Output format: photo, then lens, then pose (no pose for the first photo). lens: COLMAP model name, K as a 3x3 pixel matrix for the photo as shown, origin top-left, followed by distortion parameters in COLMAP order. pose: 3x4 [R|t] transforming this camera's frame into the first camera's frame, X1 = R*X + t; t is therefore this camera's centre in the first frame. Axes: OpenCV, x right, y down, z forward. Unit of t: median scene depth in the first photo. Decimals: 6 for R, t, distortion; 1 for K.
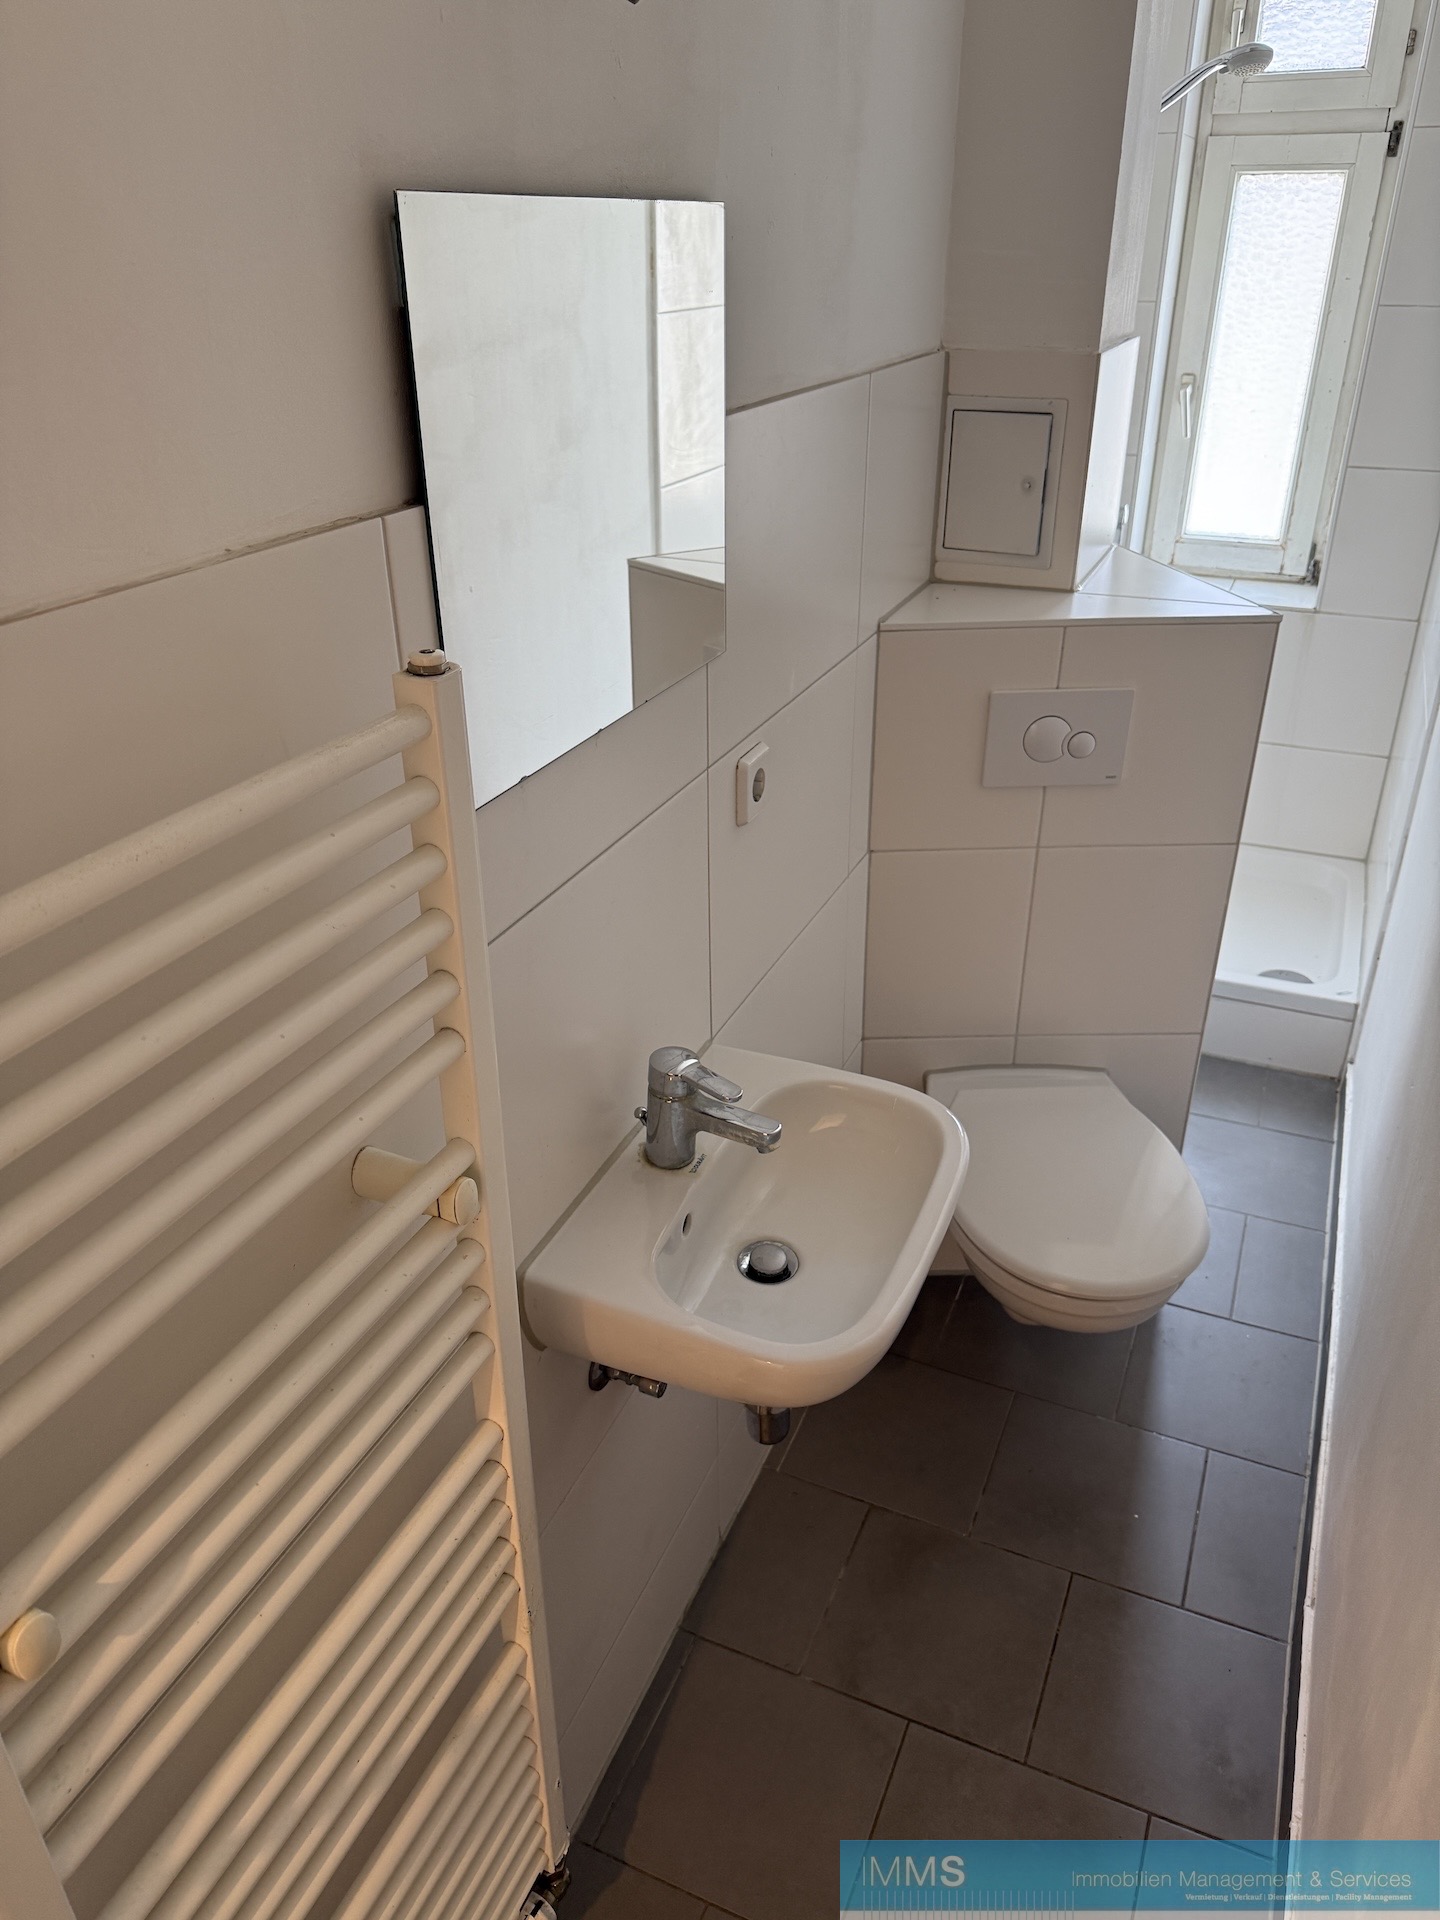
lens RADIAL K [[1357.8, 0, 720.0], [0, 1357.8, 960.0], [0, 0, 1]] dist [-0.010521, -0.002743]
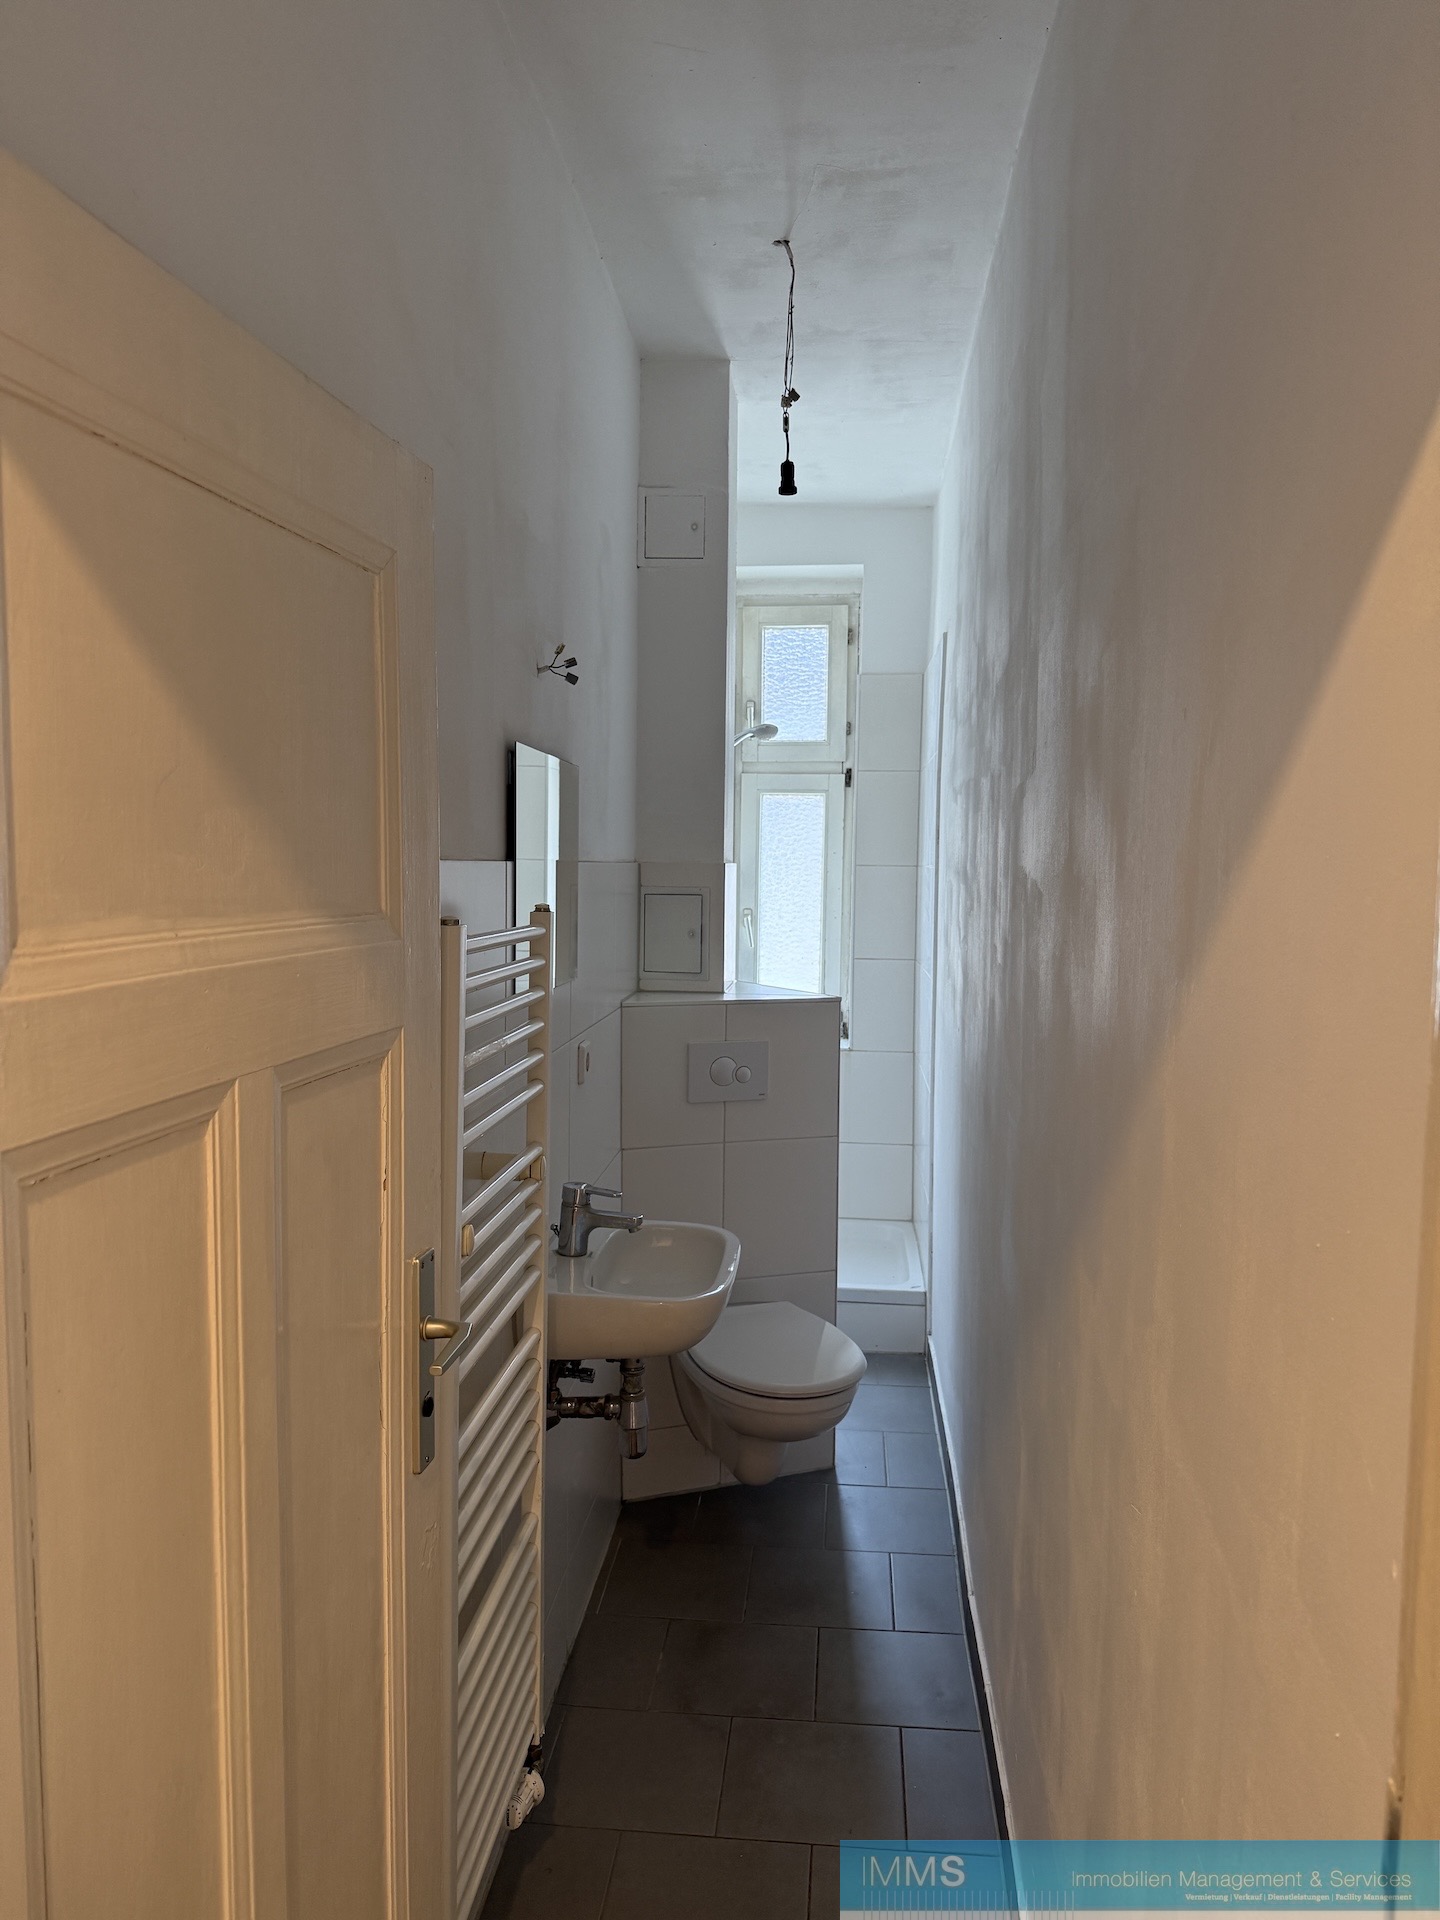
lens RADIAL K [[1344.2, 0, 677.8], [0, 1344.2, 959.6], [0, 0, 1]] dist [-0.052079, 0.037825]
pose [[0.957066, -0.001679, 0.289865, -0.193067], [0.121488, 0.910244, -0.395850, 0.239513], [-0.263183, 0.414070, 0.871367, -0.315788]]
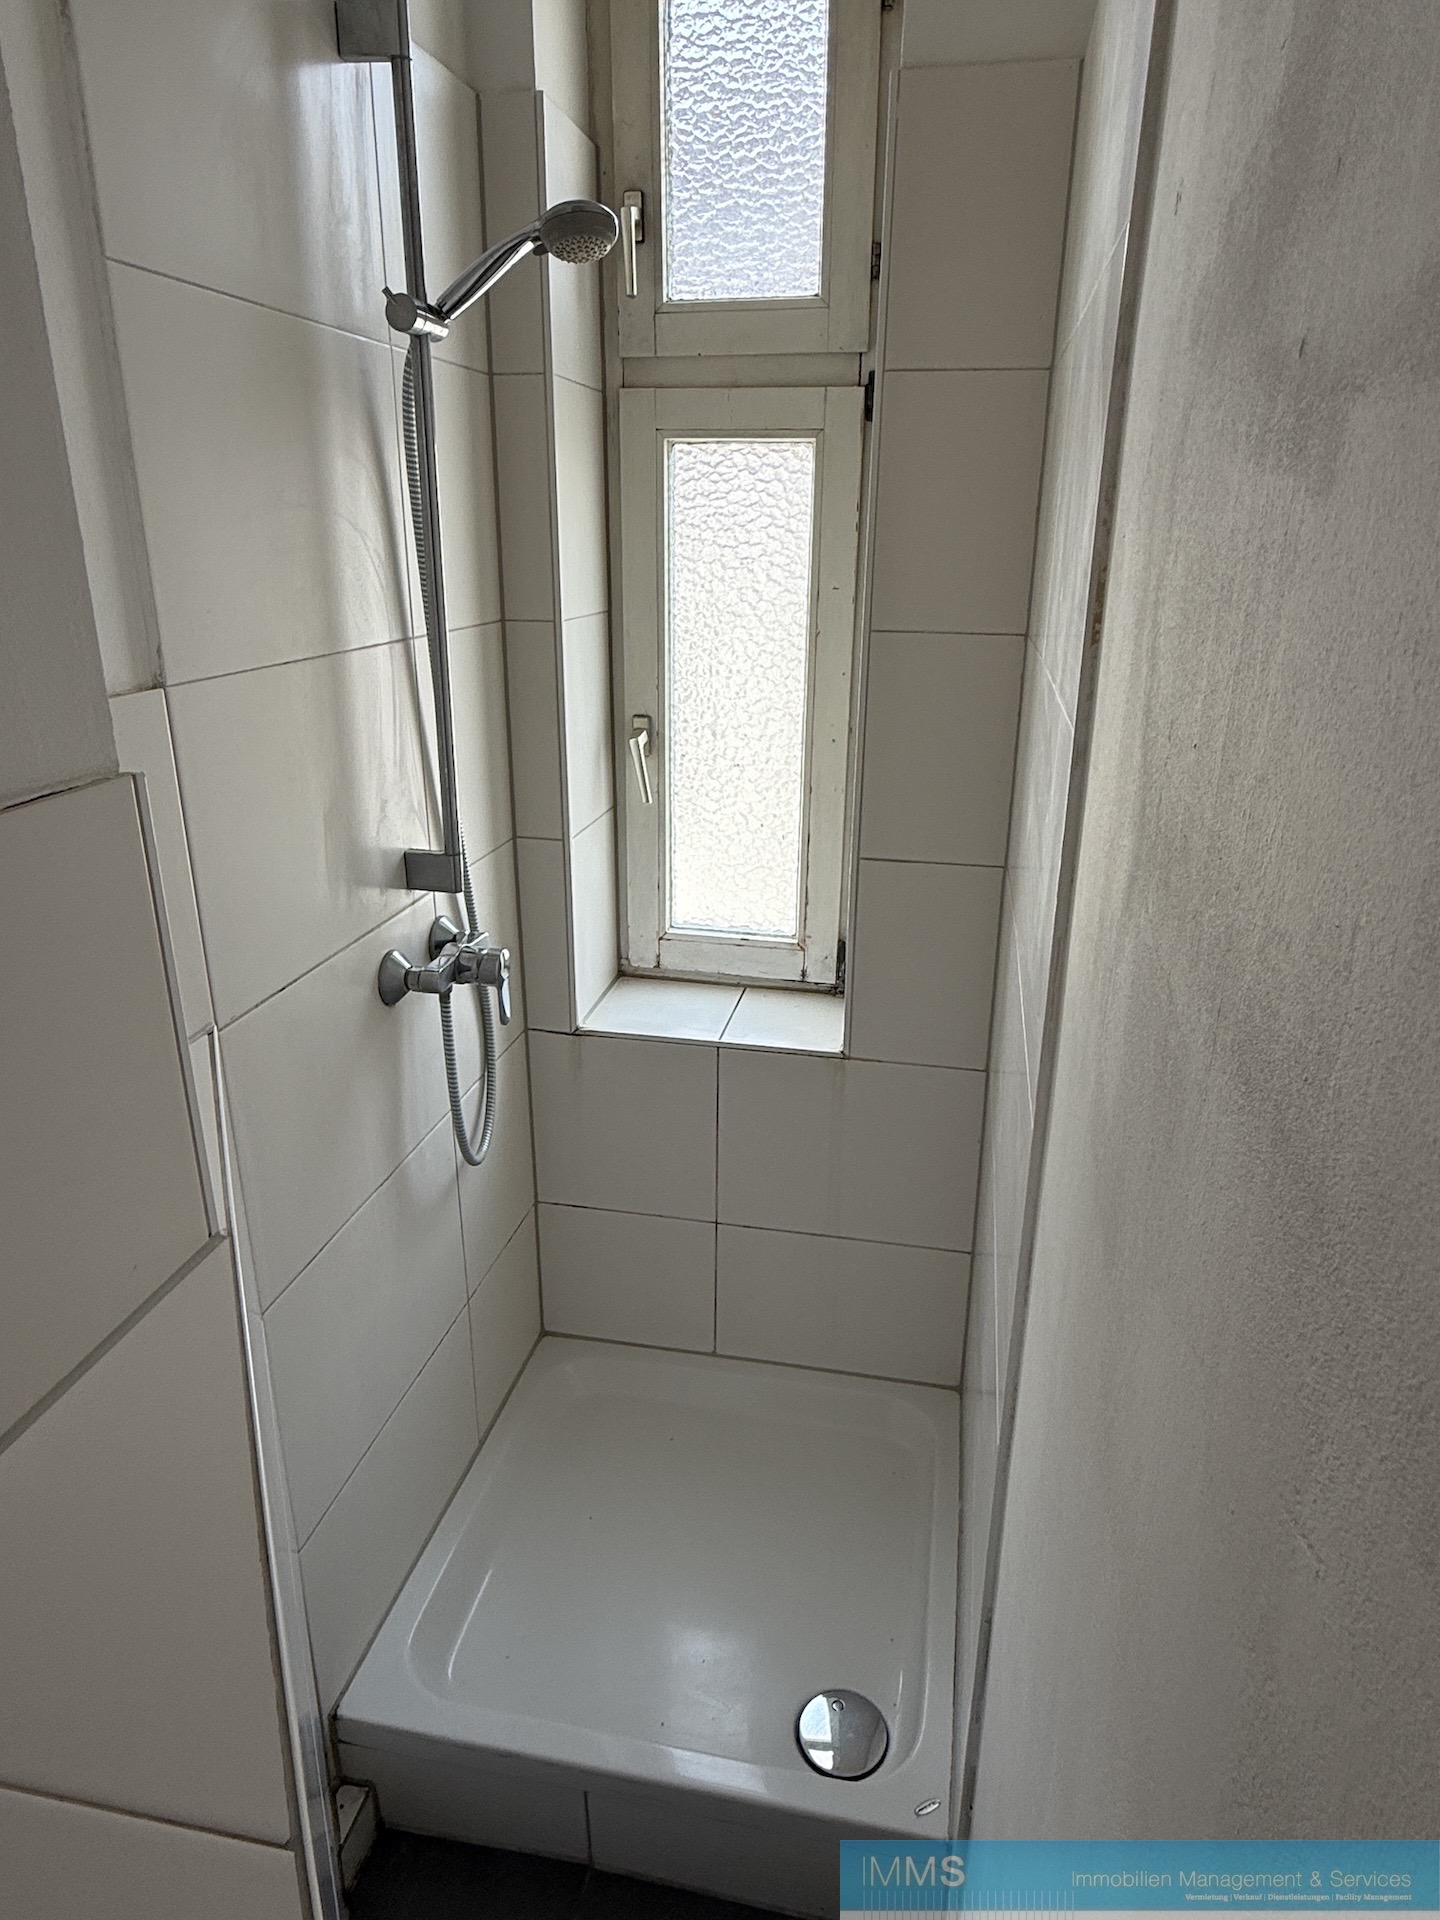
lens RADIAL K [[1184.2, 0, 720.0], [0, 1184.2, 960.0], [0, 0, 1]] dist [0.003699, -0.046285]
pose [[0.977085, -0.056696, 0.205157, 0.291972], [0.084482, 0.987998, -0.129319, -0.261534], [-0.195363, 0.143688, 0.970148, 0.484865]]
